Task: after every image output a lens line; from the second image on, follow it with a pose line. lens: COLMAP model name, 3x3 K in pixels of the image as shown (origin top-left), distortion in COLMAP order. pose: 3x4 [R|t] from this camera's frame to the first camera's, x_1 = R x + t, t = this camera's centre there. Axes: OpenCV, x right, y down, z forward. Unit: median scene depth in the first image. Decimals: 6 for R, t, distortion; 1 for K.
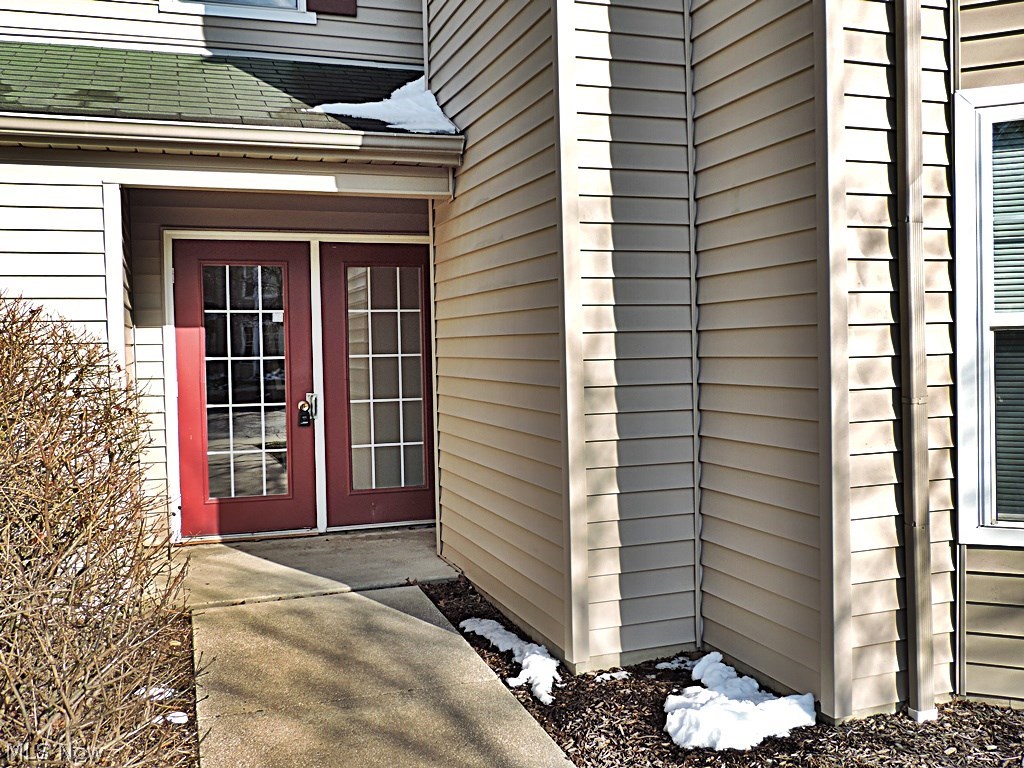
lens RADIAL K [[976.4, 0, 514.0], [0, 976.4, 380.8], [0, 0, 1]] dist [-0.017622, 0.000000]
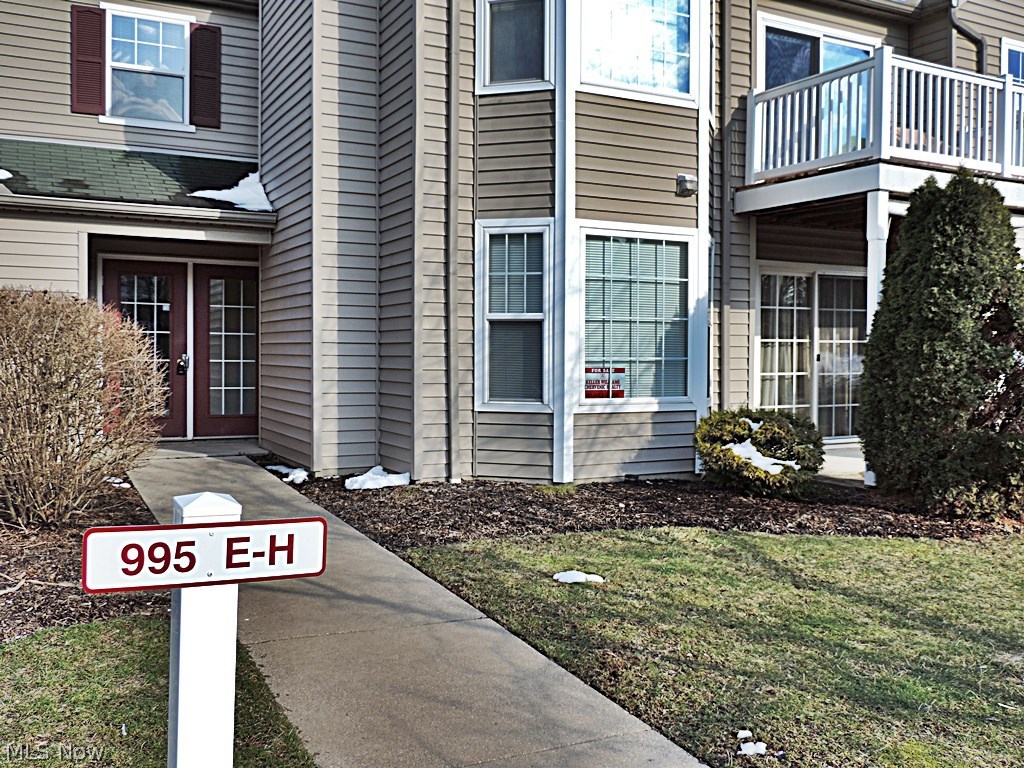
lens RADIAL K [[976.4, 0, 510.6], [0, 976.4, 384.6], [0, 0, 1]] dist [-0.017622, 0.000000]
pose [[0.990613, 0.026293, 0.134146, 0.150986], [-0.025331, 0.999640, -0.008869, 0.082394], [-0.134331, 0.005388, 0.990922, -0.910478]]
